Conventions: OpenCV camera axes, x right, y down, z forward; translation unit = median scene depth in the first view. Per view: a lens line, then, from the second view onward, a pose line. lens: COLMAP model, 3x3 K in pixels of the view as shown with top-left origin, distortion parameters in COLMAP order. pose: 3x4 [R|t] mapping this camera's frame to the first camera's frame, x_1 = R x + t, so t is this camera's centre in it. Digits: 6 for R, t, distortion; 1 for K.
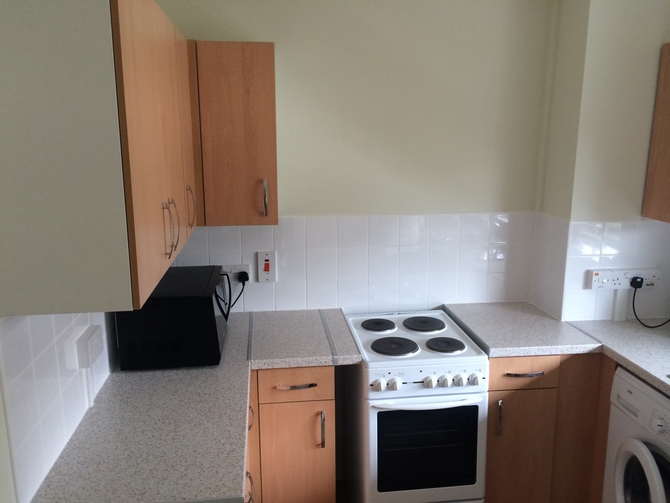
lens RADIAL K [[565.9, 0, 332.1], [0, 565.9, 246.5], [0, 0, 1]] dist [0.082291, -0.104454]
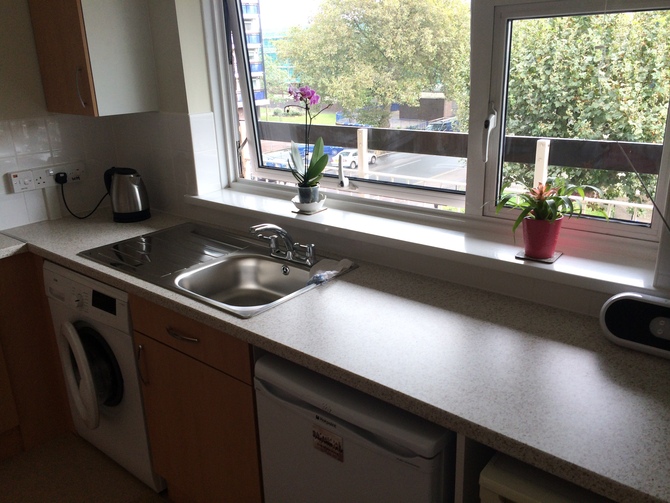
lens RADIAL K [[574.7, 0, 335.0], [0, 574.7, 241.6], [0, 0, 1]] dist [0.064955, -0.096787]
pose [[0.726439, -0.231688, 0.646998, 0.205348], [0.165935, 0.972735, 0.162024, 0.091294], [-0.666897, -0.010340, 0.745078, -0.095505]]
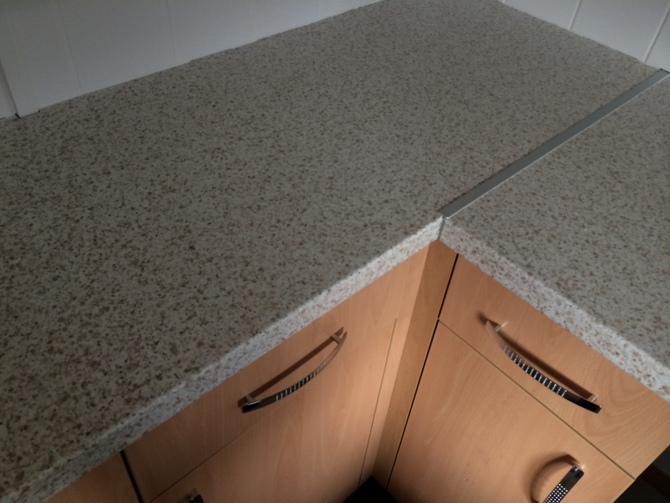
lens RADIAL K [[565.9, 0, 332.1], [0, 565.9, 246.5], [0, 0, 1]] dist [0.082291, -0.104454]
pose [[0.575185, 0.604148, -0.551513, 0.004335], [-0.226086, 0.765348, 0.602600, 0.032348], [0.786160, -0.221917, 0.576806, 0.688252]]
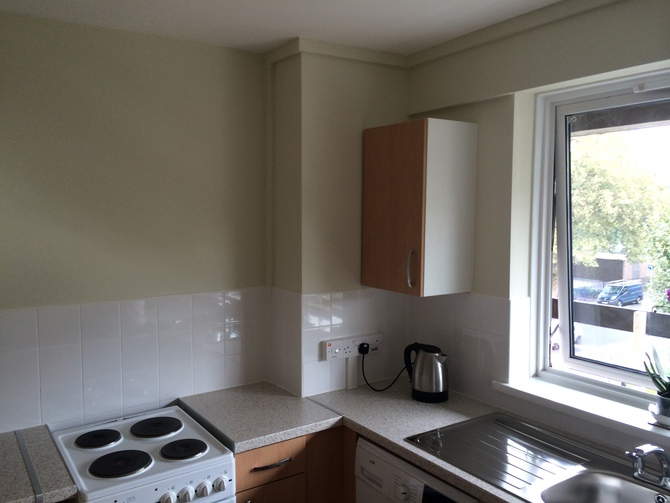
lens RADIAL K [[565.9, 0, 332.1], [0, 565.9, 246.5], [0, 0, 1]] dist [0.082291, -0.104454]
pose [[0.887290, -0.028456, 0.460334, 0.008483], [0.091233, 0.989202, -0.114702, -0.009056], [-0.452099, 0.143771, 0.880305, 0.094085]]
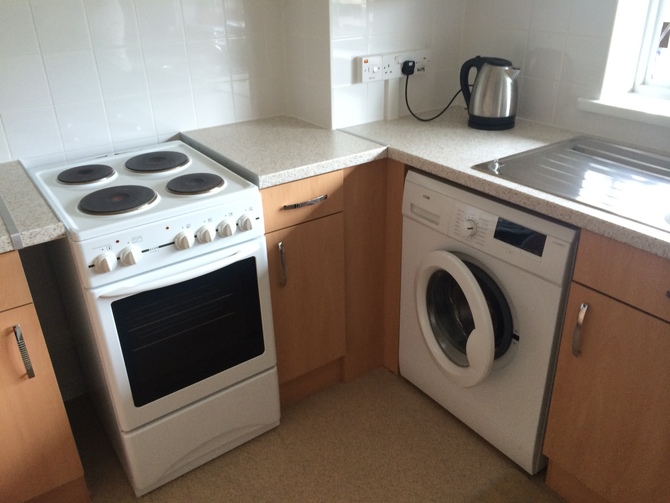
lens RADIAL K [[574.7, 0, 335.0], [0, 574.7, 241.6], [0, 0, 1]] dist [0.064955, -0.096787]
pose [[0.881507, -0.220150, 0.417708, 0.041534], [0.111848, 0.956833, 0.268255, 0.071155], [-0.458733, -0.189749, 0.868078, 0.303550]]
